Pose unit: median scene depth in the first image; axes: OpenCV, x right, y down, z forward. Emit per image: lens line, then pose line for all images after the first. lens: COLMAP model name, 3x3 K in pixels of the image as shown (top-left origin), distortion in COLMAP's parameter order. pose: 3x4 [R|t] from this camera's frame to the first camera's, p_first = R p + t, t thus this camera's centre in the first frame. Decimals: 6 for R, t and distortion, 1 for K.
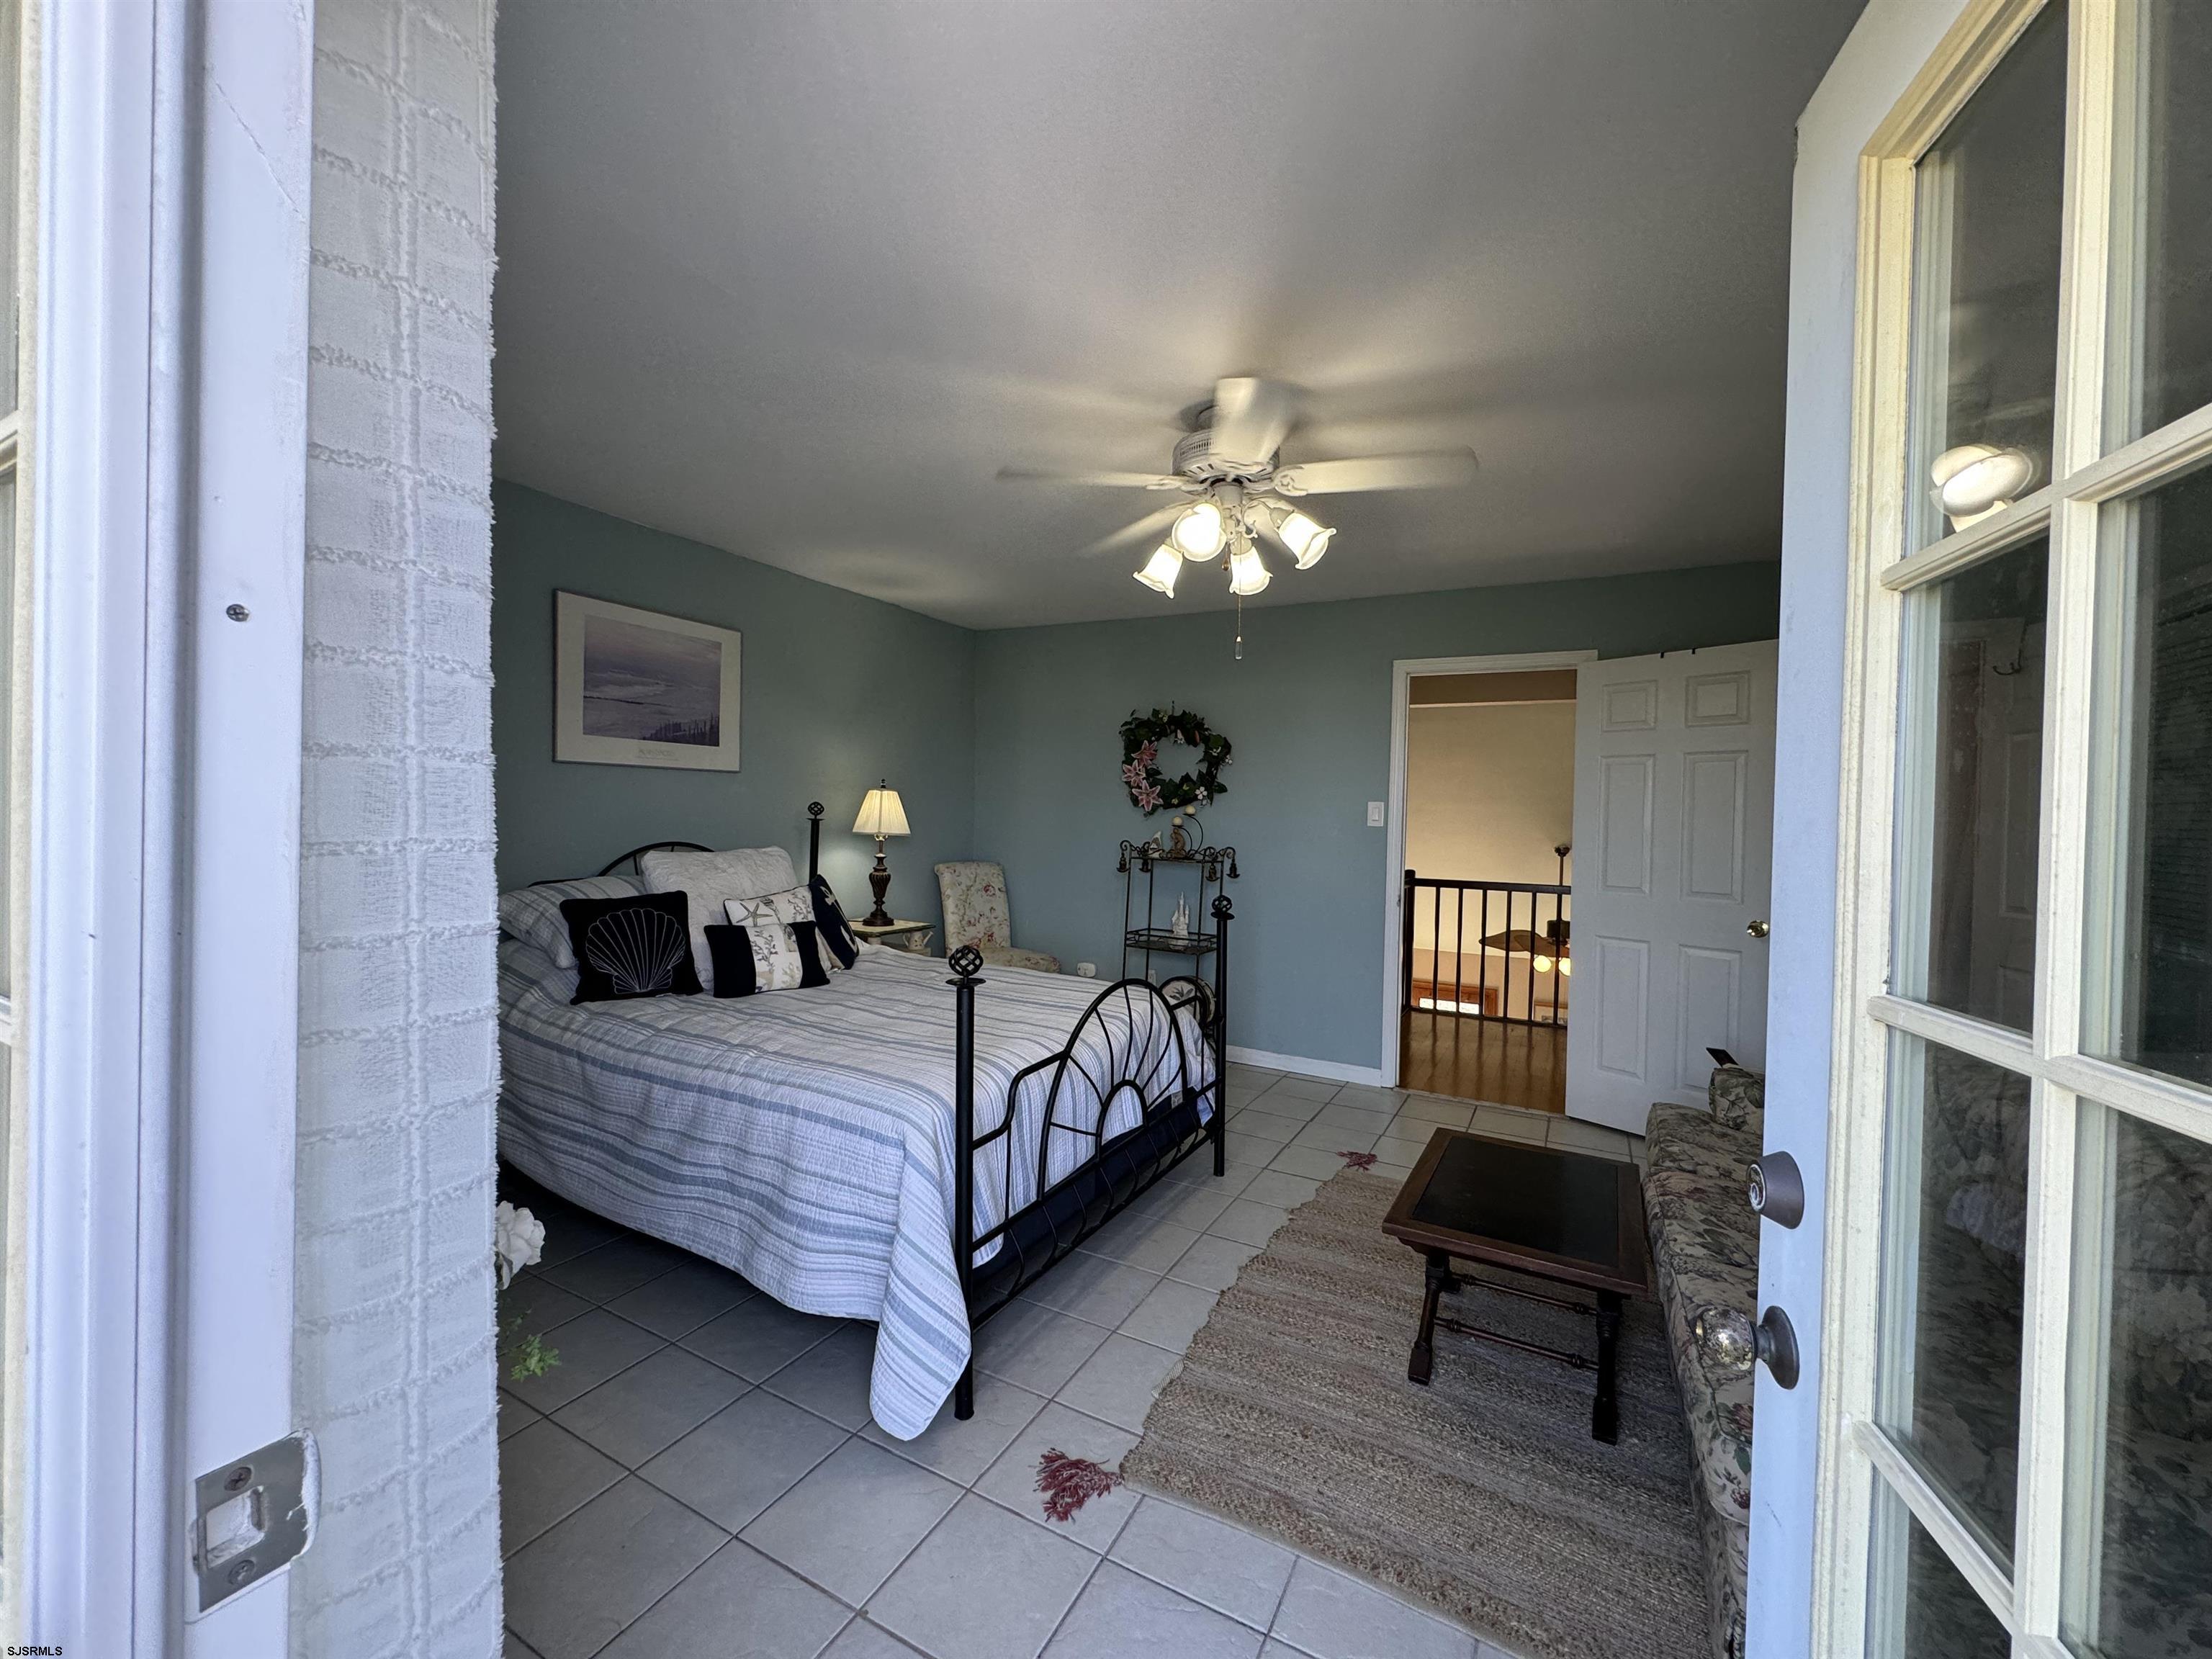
lens RADIAL K [[878.2, 0, 1099.8], [0, 878.2, 826.4], [0, 0, 1]] dist [-0.001652, -0.000139]
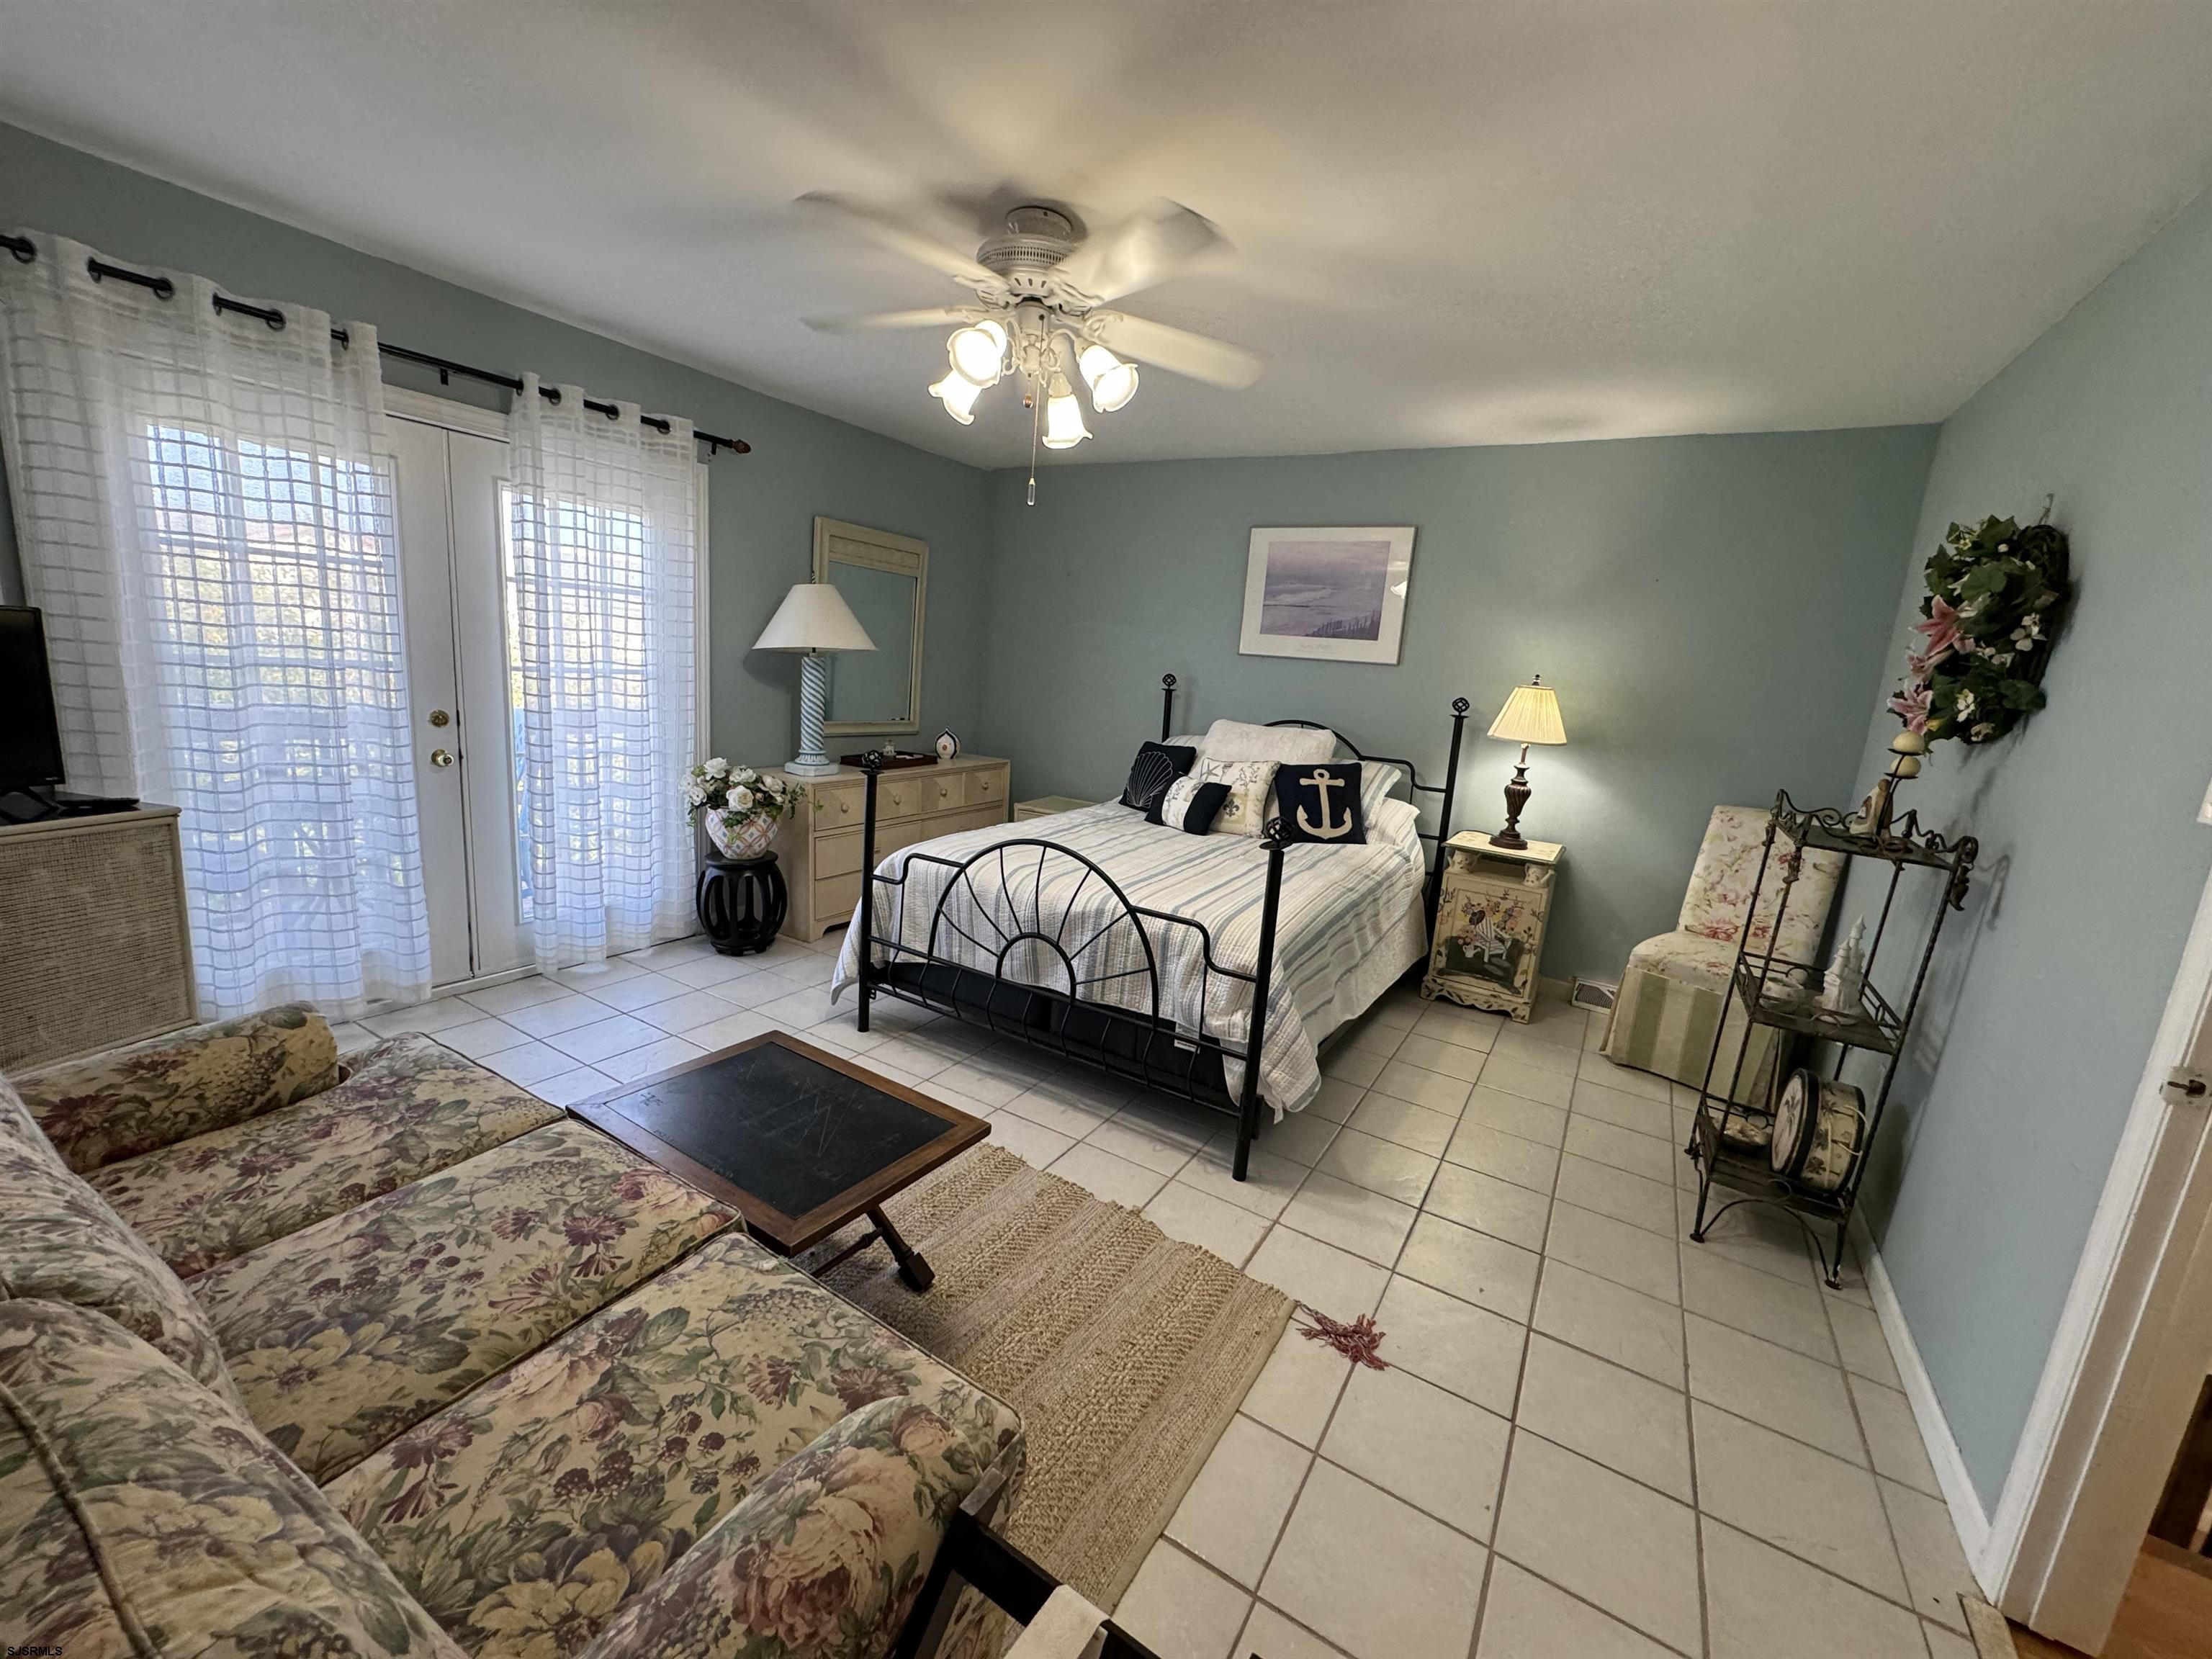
lens RADIAL K [[878.2, 0, 1099.8], [0, 878.2, 826.4], [0, 0, 1]] dist [-0.001652, -0.000139]
pose [[-0.054522, 0.168807, -0.984140, 0.733025], [-0.090135, 0.980750, 0.173219, -0.023290], [0.994436, 0.098150, -0.038257, 0.758534]]
